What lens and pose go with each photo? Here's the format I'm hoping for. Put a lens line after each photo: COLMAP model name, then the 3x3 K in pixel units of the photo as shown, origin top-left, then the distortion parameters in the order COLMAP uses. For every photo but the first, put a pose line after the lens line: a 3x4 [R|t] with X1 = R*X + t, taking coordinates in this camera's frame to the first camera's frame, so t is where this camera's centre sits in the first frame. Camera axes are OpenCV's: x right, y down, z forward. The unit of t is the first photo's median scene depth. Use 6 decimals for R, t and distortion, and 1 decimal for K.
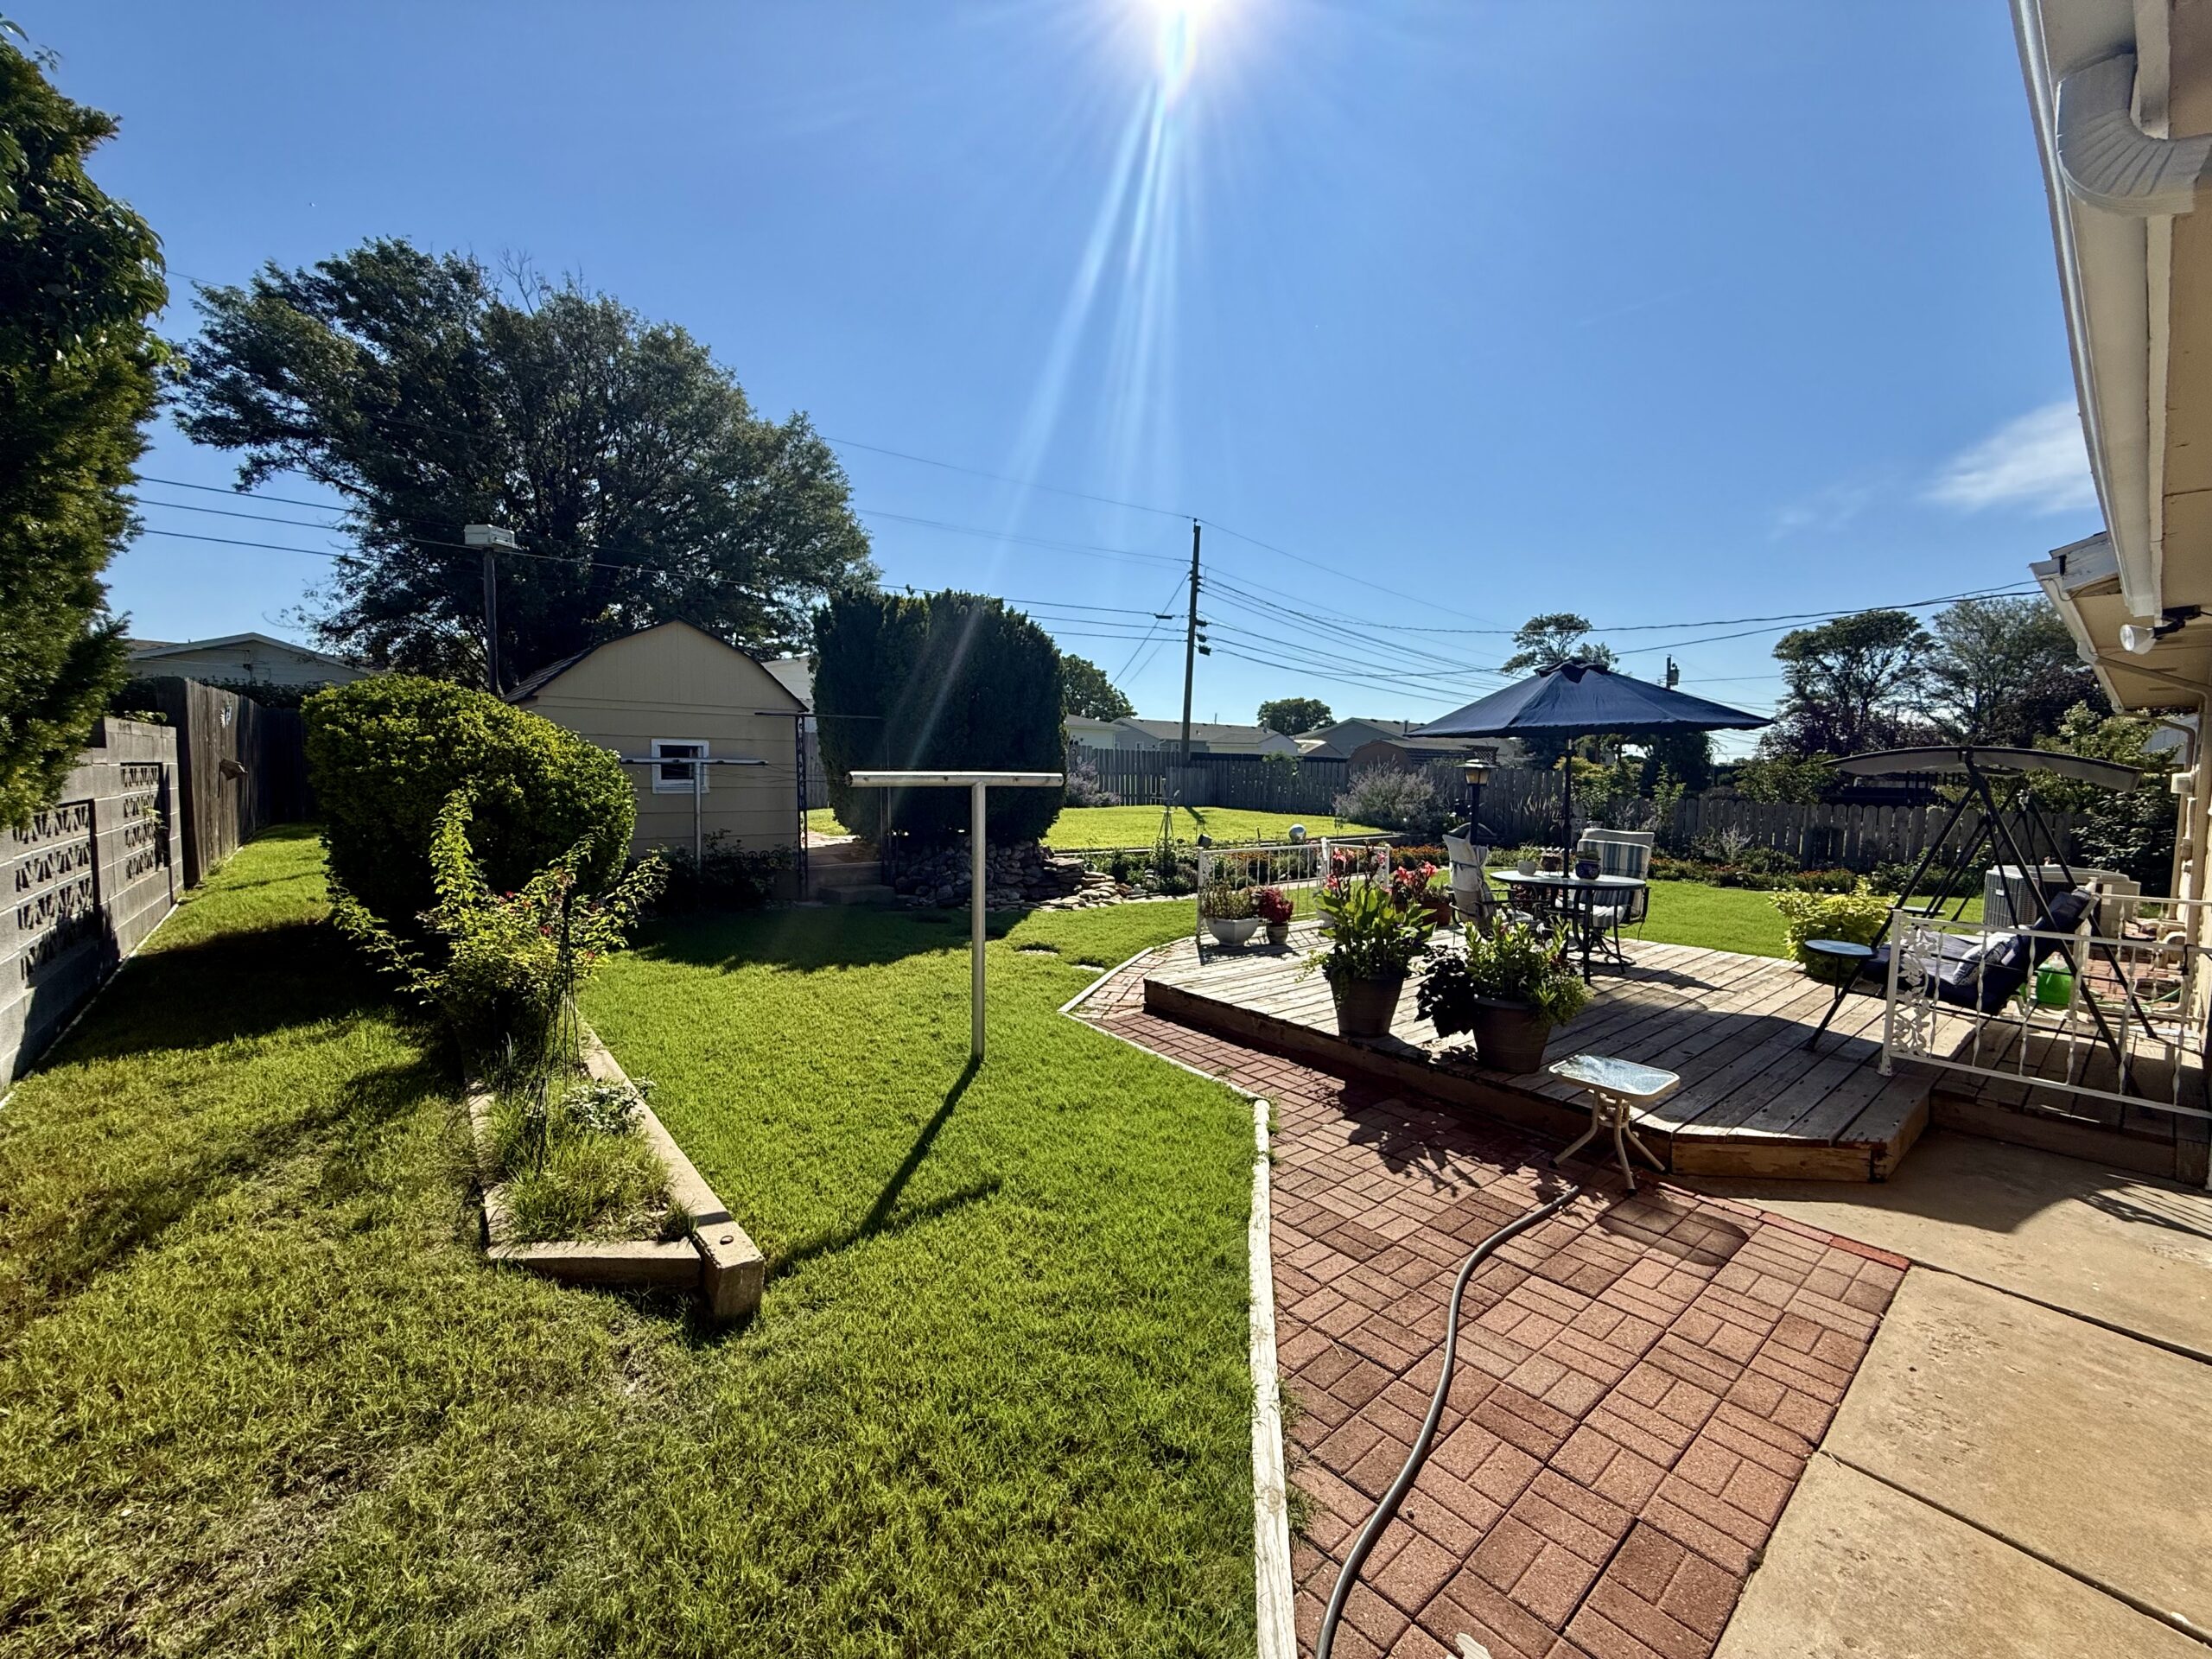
lens RADIAL K [[880.9, 0, 1103.4], [0, 880.9, 827.5], [0, 0, 1]] dist [0.008470, 0.000369]
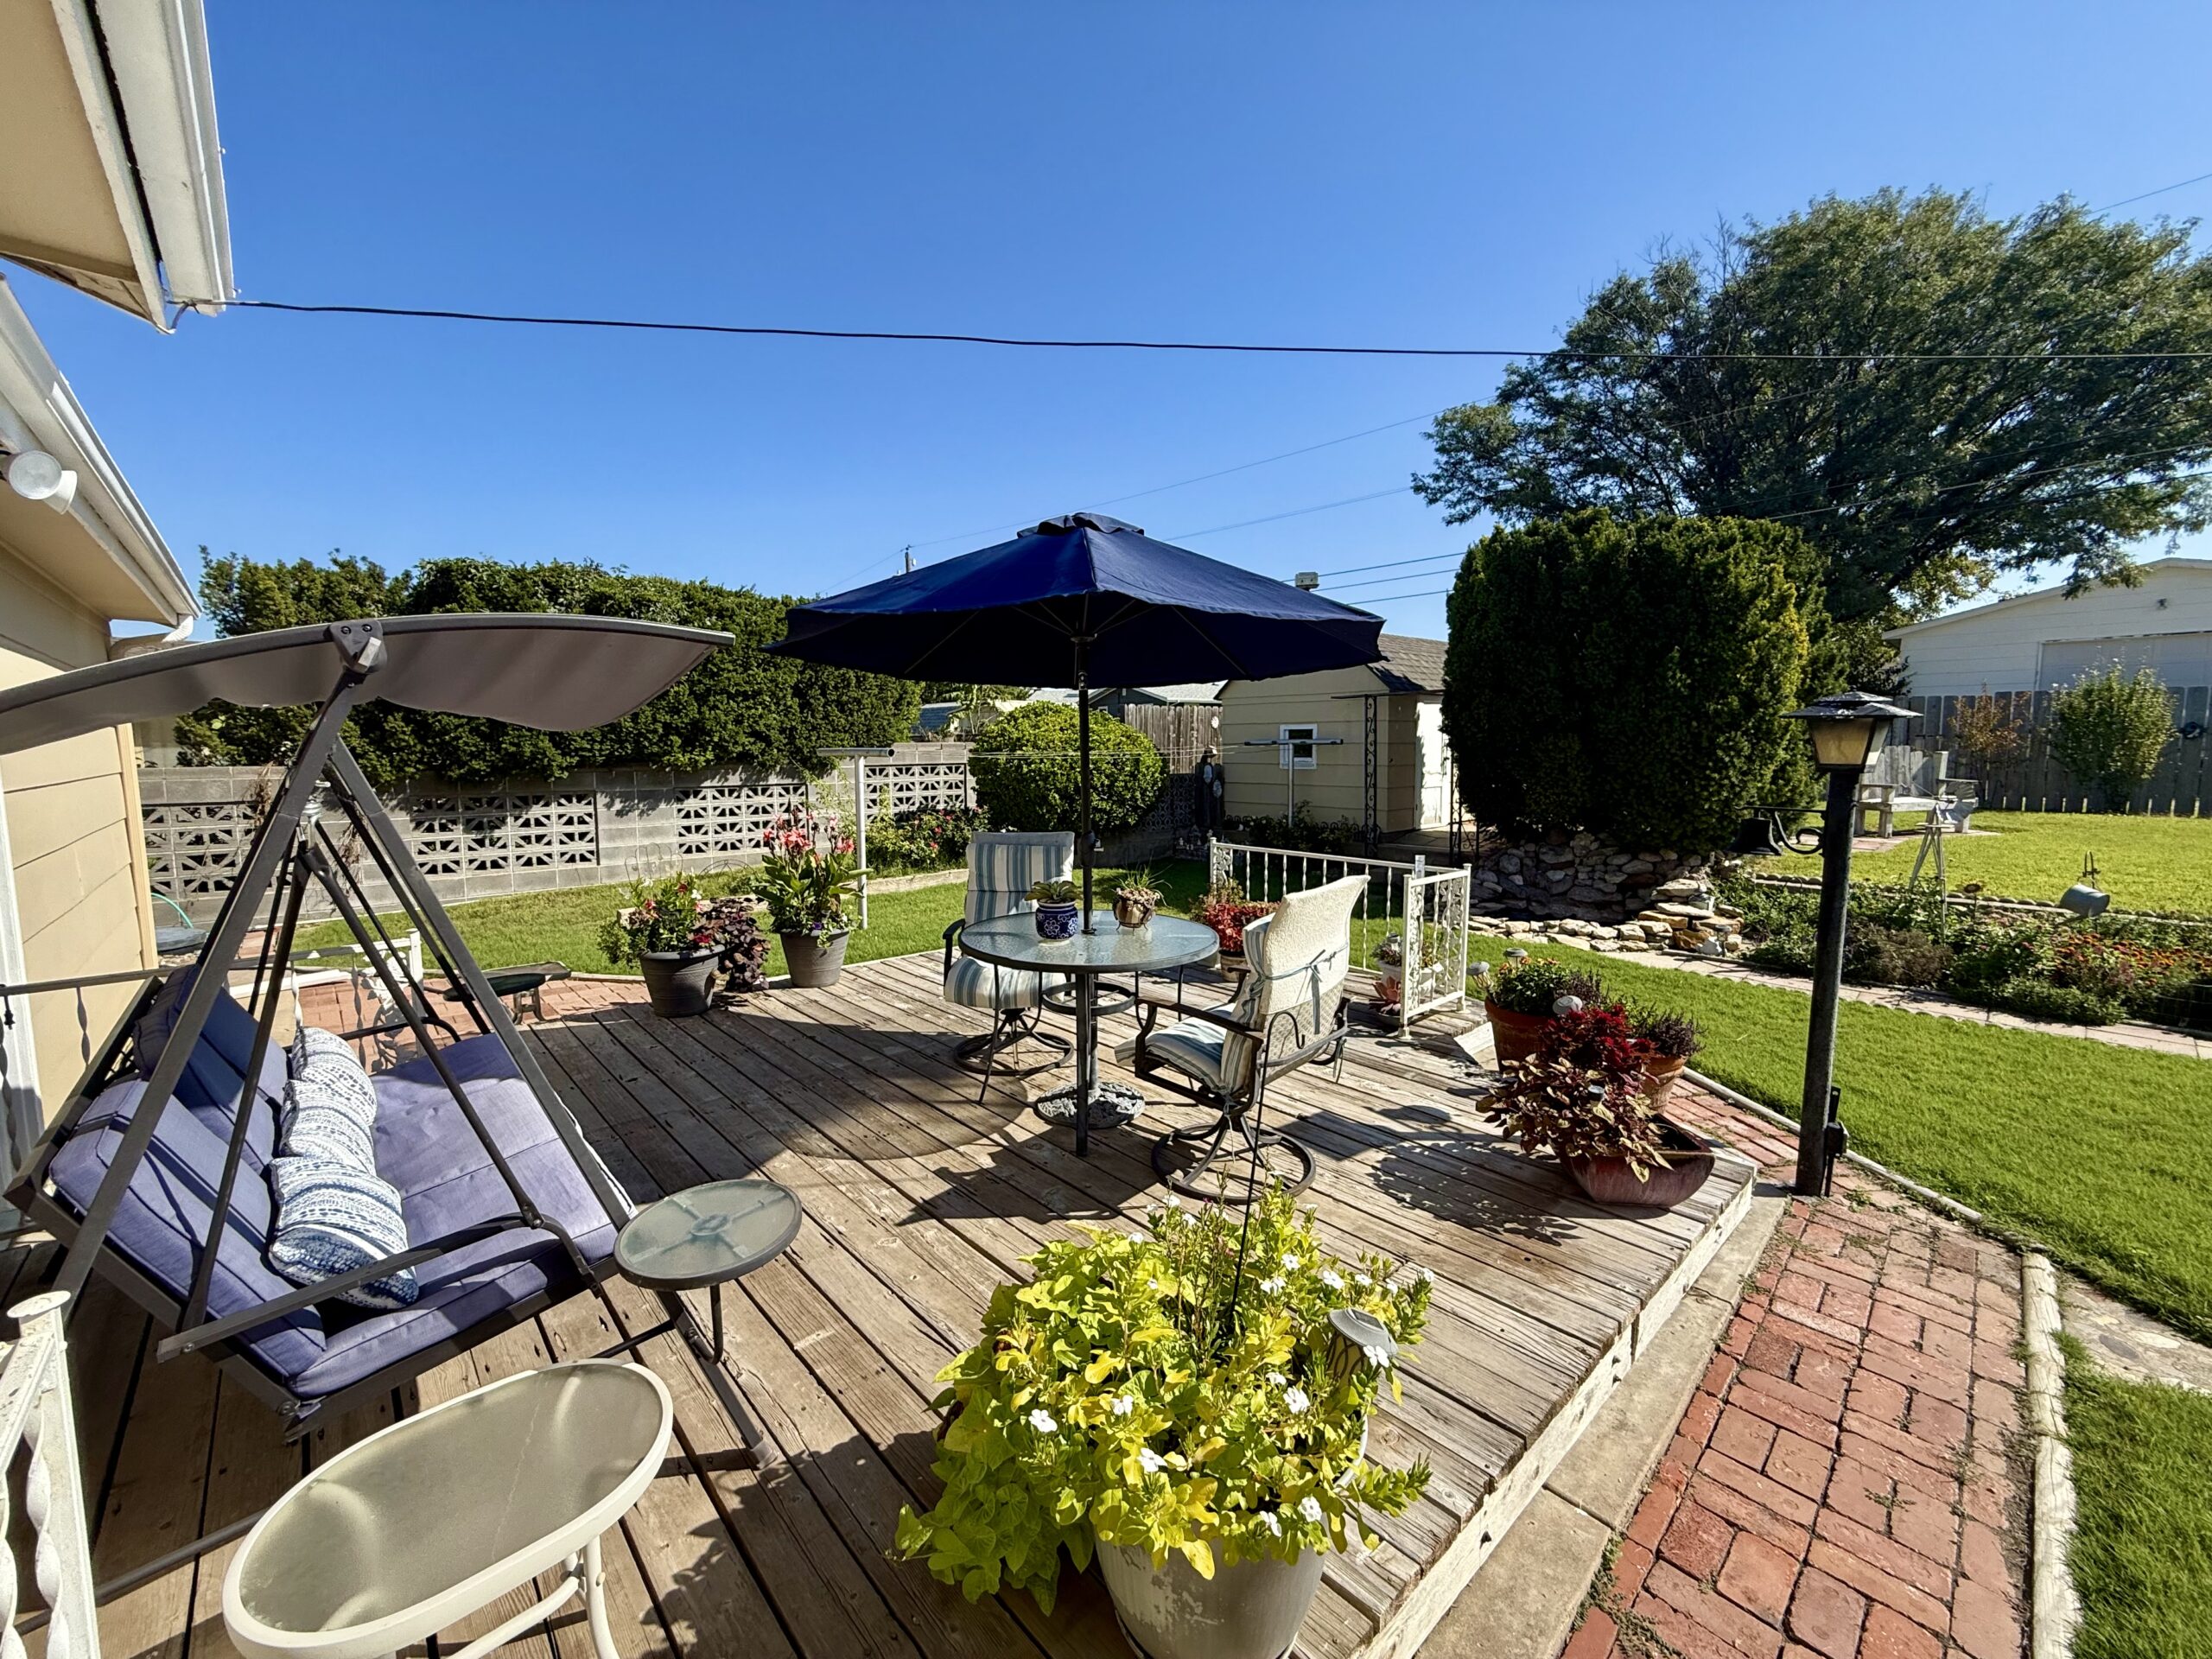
lens RADIAL K [[880.9, 0, 1103.4], [0, 880.9, 827.5], [0, 0, 1]] dist [0.008470, 0.000369]
pose [[0.052106, 0.085193, -0.995001, 0.976229], [-0.070424, 0.994187, 0.081435, -0.051470], [0.996155, 0.065829, 0.057802, 0.902233]]
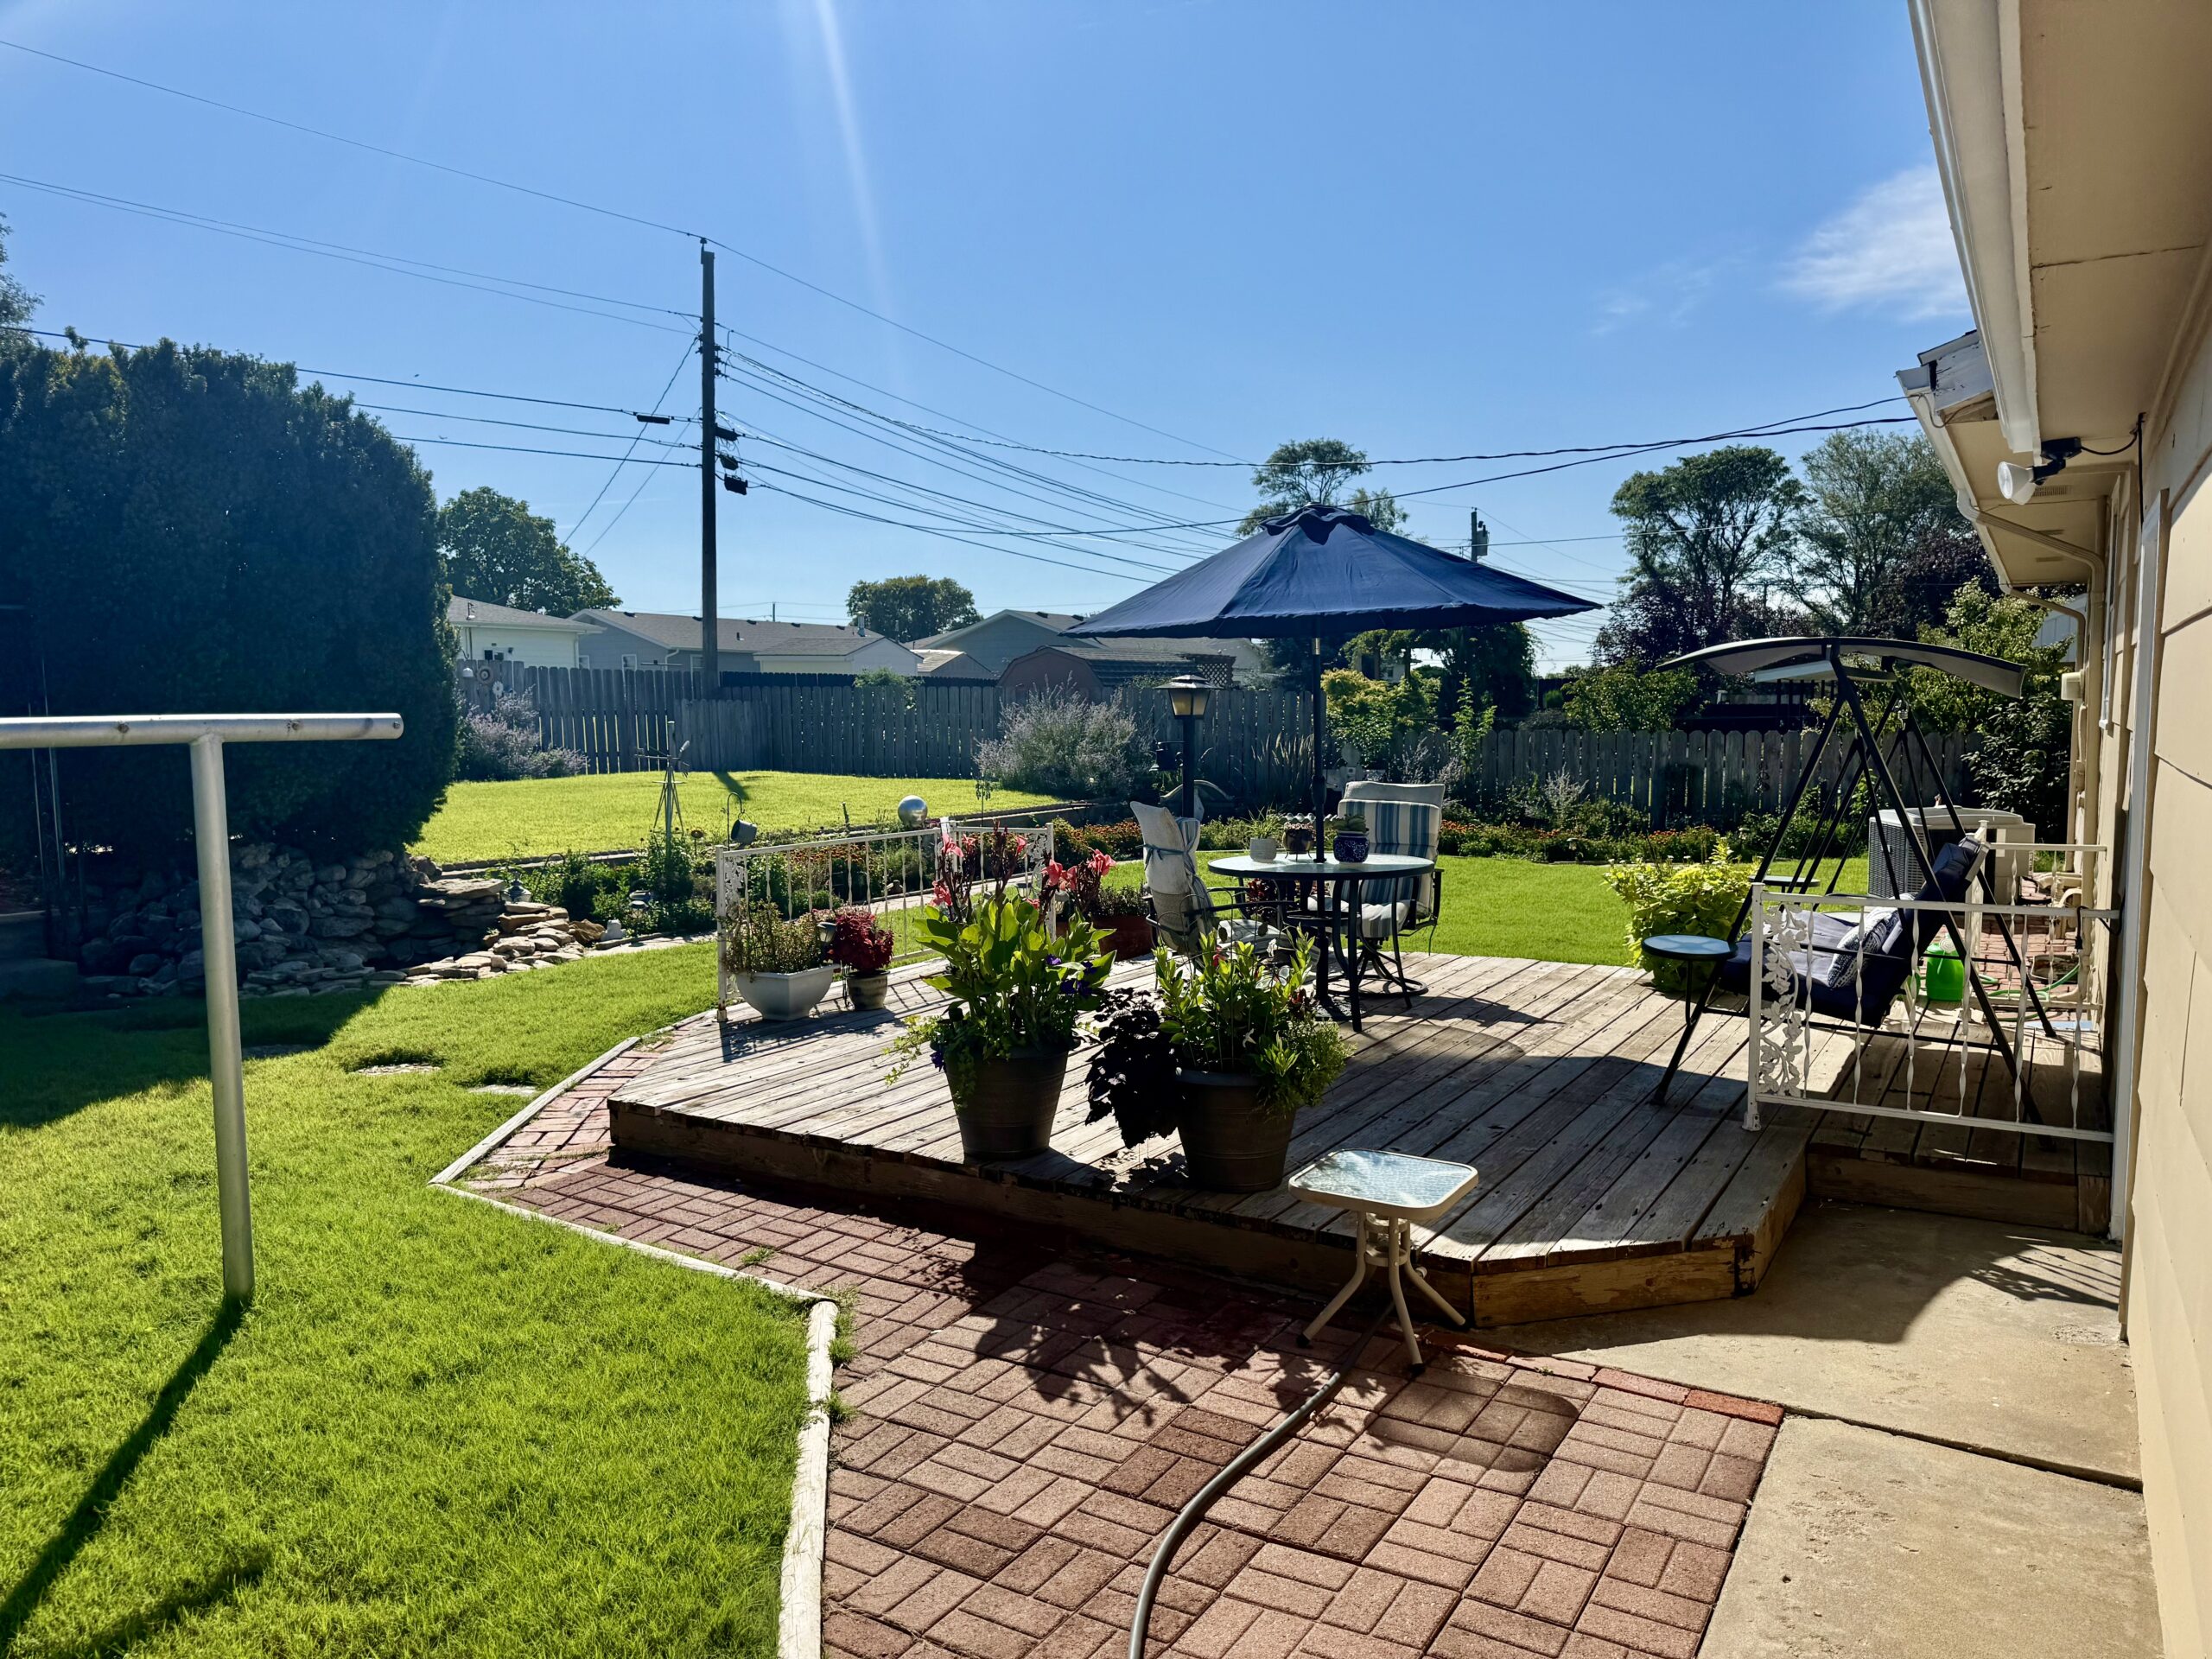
lens RADIAL K [[1549.6, 0, 1094.4], [0, 1549.6, 829.4], [0, 0, 1]] dist [0.079280, -0.092525]
pose [[0.947917, -0.050121, 0.314549, 0.037833], [0.045082, 0.998712, 0.023278, 0.002069], [-0.315311, -0.007885, 0.948956, 0.026357]]
